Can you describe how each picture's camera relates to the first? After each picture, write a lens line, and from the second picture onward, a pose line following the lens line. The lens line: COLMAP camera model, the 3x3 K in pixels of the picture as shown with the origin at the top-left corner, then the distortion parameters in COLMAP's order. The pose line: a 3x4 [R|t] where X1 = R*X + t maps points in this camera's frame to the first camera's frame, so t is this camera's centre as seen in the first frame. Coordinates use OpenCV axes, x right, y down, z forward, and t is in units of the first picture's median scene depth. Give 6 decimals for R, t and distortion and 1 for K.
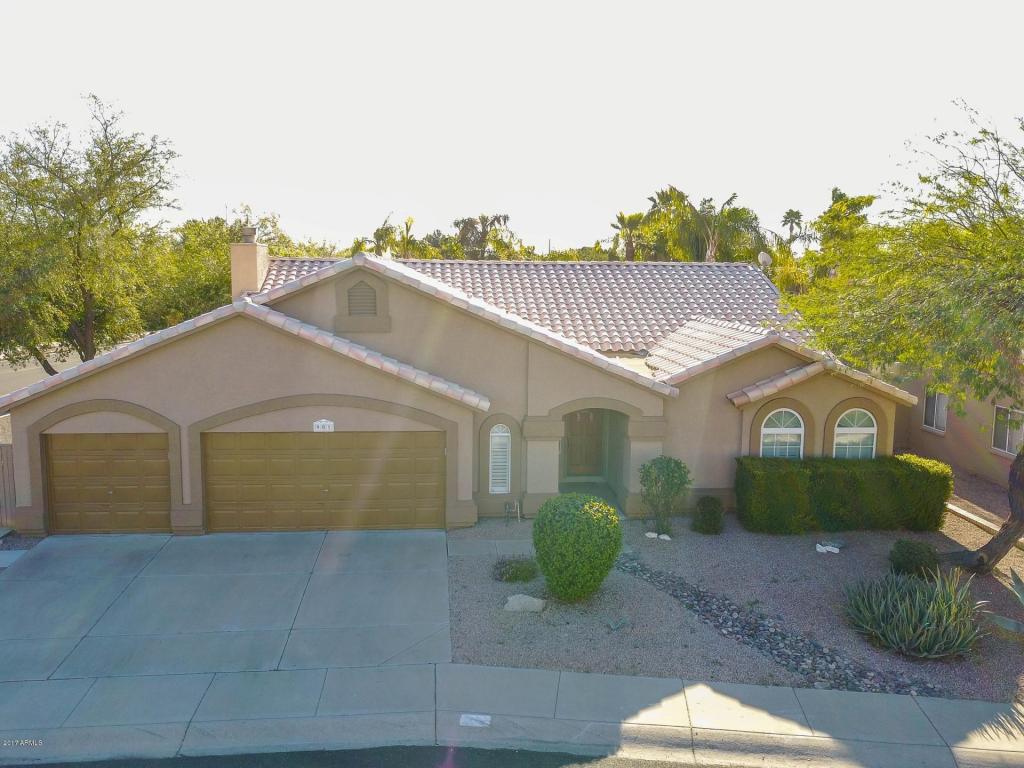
lens RADIAL K [[816.0, 0, 512.0], [0, 816.0, 384.0], [0, 0, 1]] dist [0.006314, -0.001282]
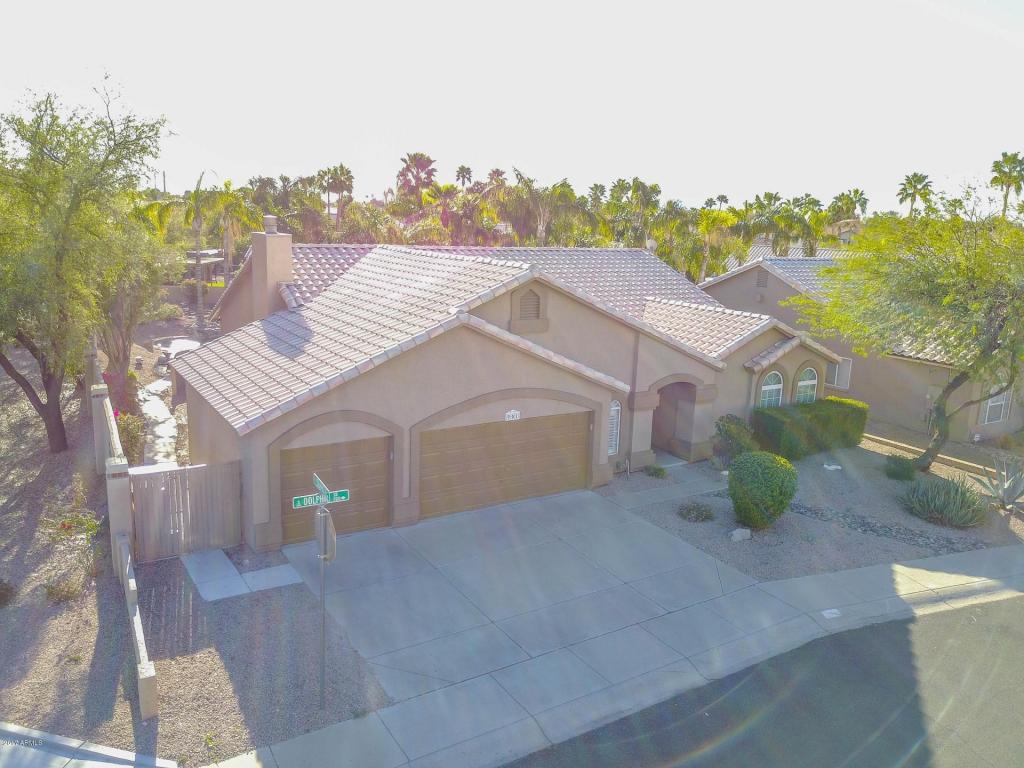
lens RADIAL K [[775.7, 0, 512.0], [0, 775.7, 384.0], [0, 0, 1]] dist [0.028525, -0.039759]
pose [[0.891459, -0.074976, 0.446854, -0.722843], [0.036837, 0.994942, 0.093450, -0.097162], [-0.451601, -0.066846, 0.889713, 0.019096]]
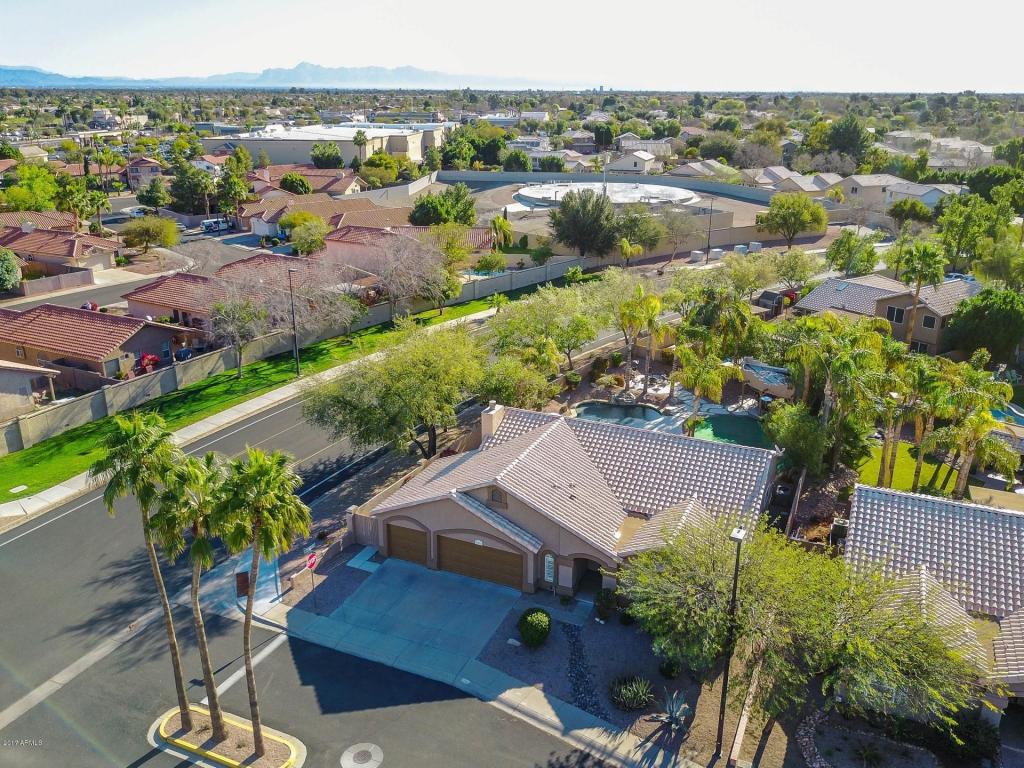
lens RADIAL K [[847.8, 0, 512.0], [0, 847.8, 384.0], [0, 0, 1]] dist [0.071575, -0.002221]
pose [[0.871565, 0.150578, -0.466583, 1.010683], [-0.062215, 0.977943, 0.199390, -0.958053], [0.486316, -0.144753, 0.861710, -1.139457]]
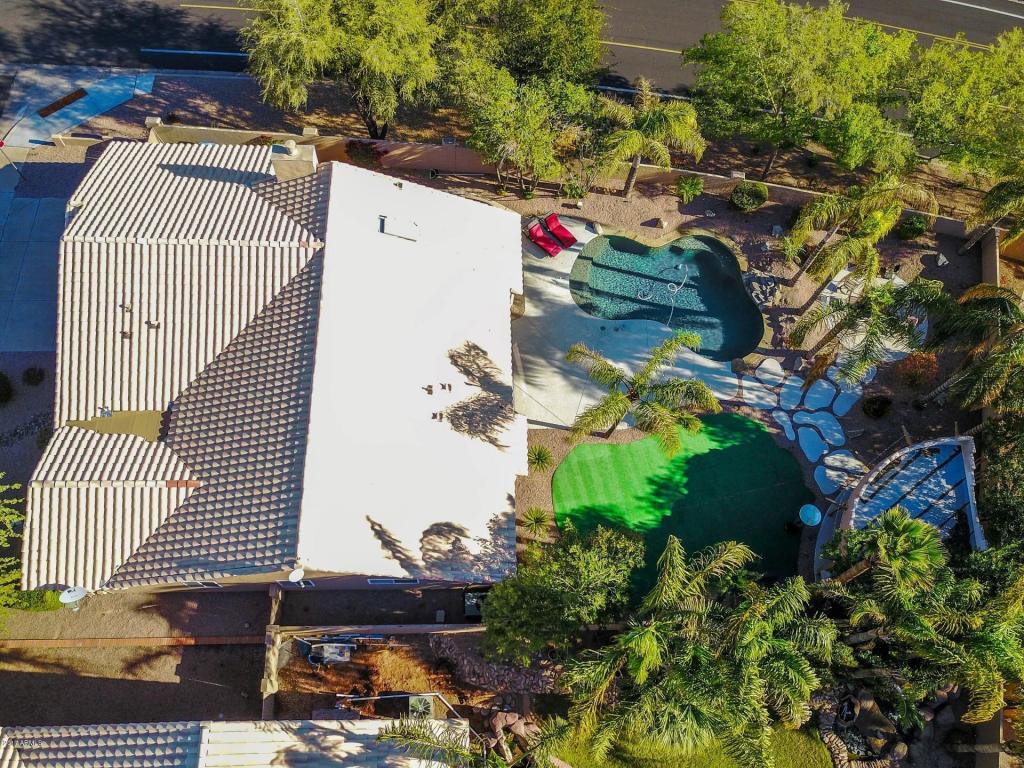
lens RADIAL K [[775.7, 0, 512.0], [0, 775.7, 384.0], [0, 0, 1]] dist [0.028525, -0.039759]
pose [[-0.080734, 0.904429, -0.418915, 0.754553], [-0.194142, 0.397968, 0.896622, -1.798211], [0.977646, 0.153716, 0.143458, 1.784811]]
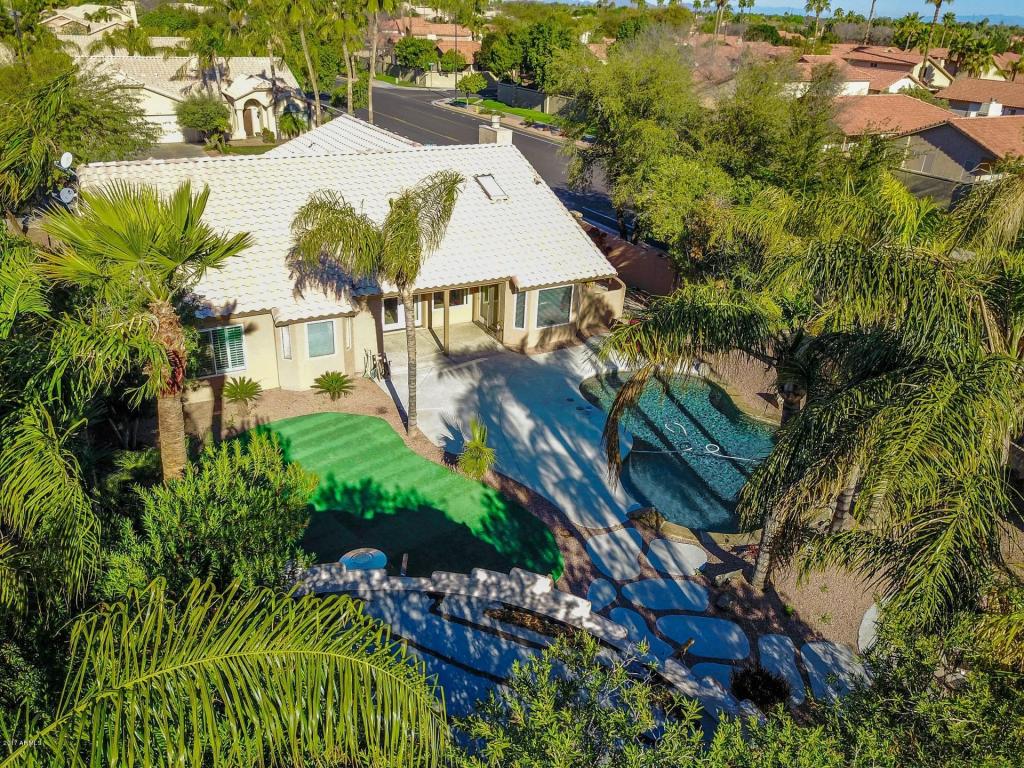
lens RADIAL K [[782.8, 0, 512.0], [0, 782.8, 384.0], [0, 0, 1]] dist [0.009016, -0.004230]
pose [[-0.912200, 0.138391, -0.385668, 0.363684], [-0.099362, 0.838430, 0.535875, -0.799274], [0.397516, 0.527145, -0.751065, 3.347330]]
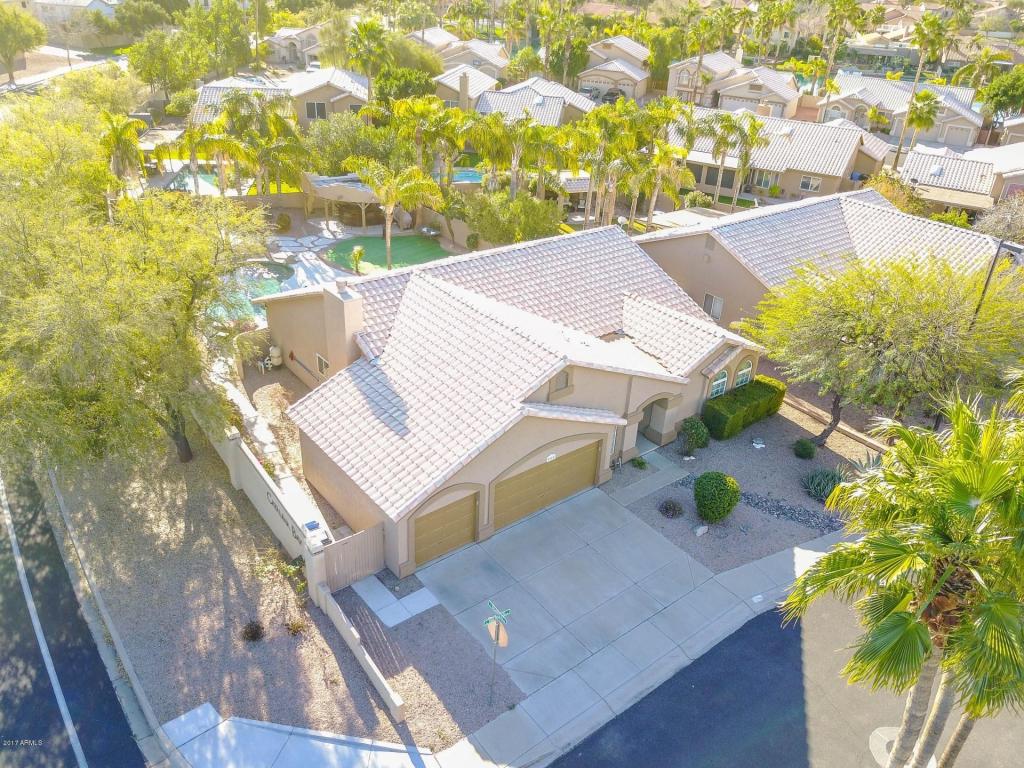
lens RADIAL K [[766.3, 0, 512.0], [0, 766.3, 384.0], [0, 0, 1]] dist [0.026532, -0.059068]
pose [[0.837207, -0.237502, 0.492622, -1.039101], [0.038884, 0.924349, 0.379562, -0.691507], [-0.545502, -0.298617, 0.783107, -0.144138]]
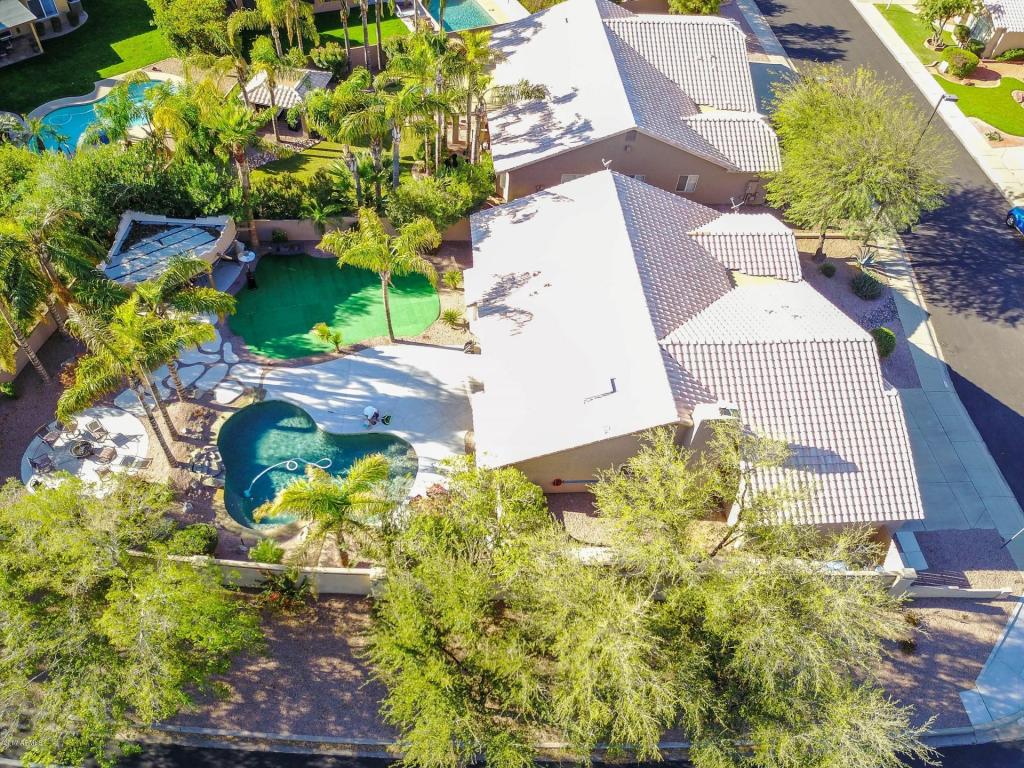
lens RADIAL K [[749.2, 0, 512.0], [0, 749.2, 384.0], [0, 0, 1]] dist [0.005336, -0.001103]
pose [[0.013639, -0.781856, 0.623310, -1.503978], [0.077939, 0.622303, 0.778887, -1.676942], [-0.996865, 0.037956, 0.069425, 1.810017]]
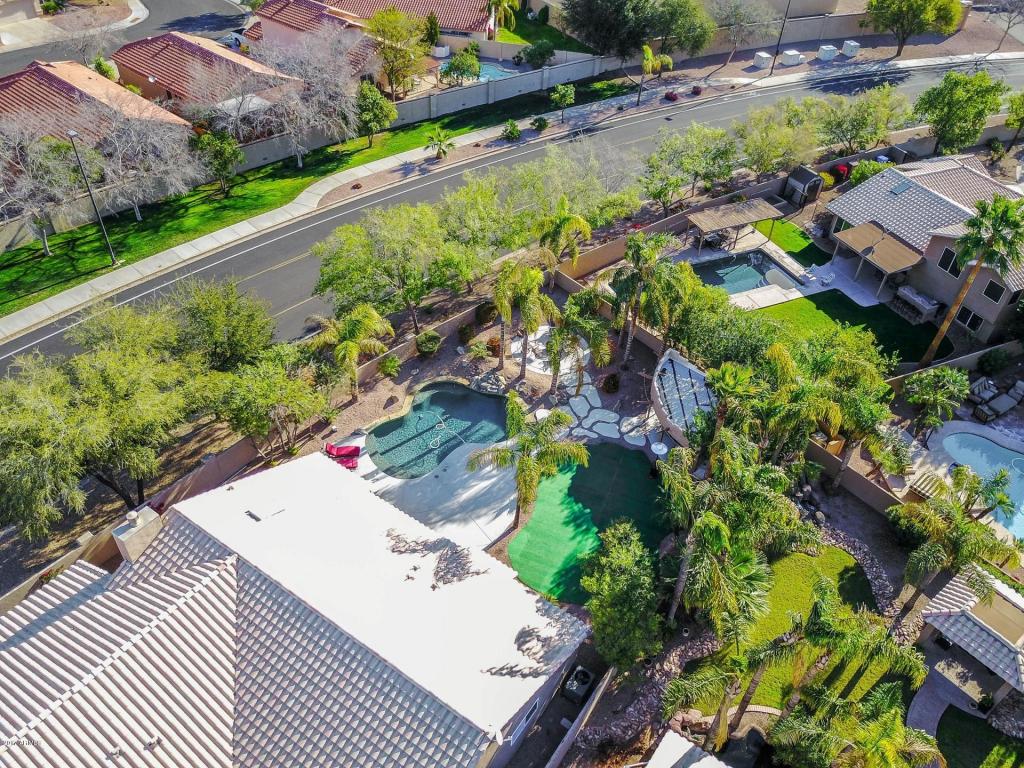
lens RADIAL K [[782.8, 0, 512.0], [0, 782.8, 384.0], [0, 0, 1]] dist [0.009016, -0.004230]
pose [[0.761938, 0.446687, -0.468957, 0.930068], [-0.127869, 0.813592, 0.567201, -1.694489], [0.634901, -0.372207, 0.677025, 0.881406]]
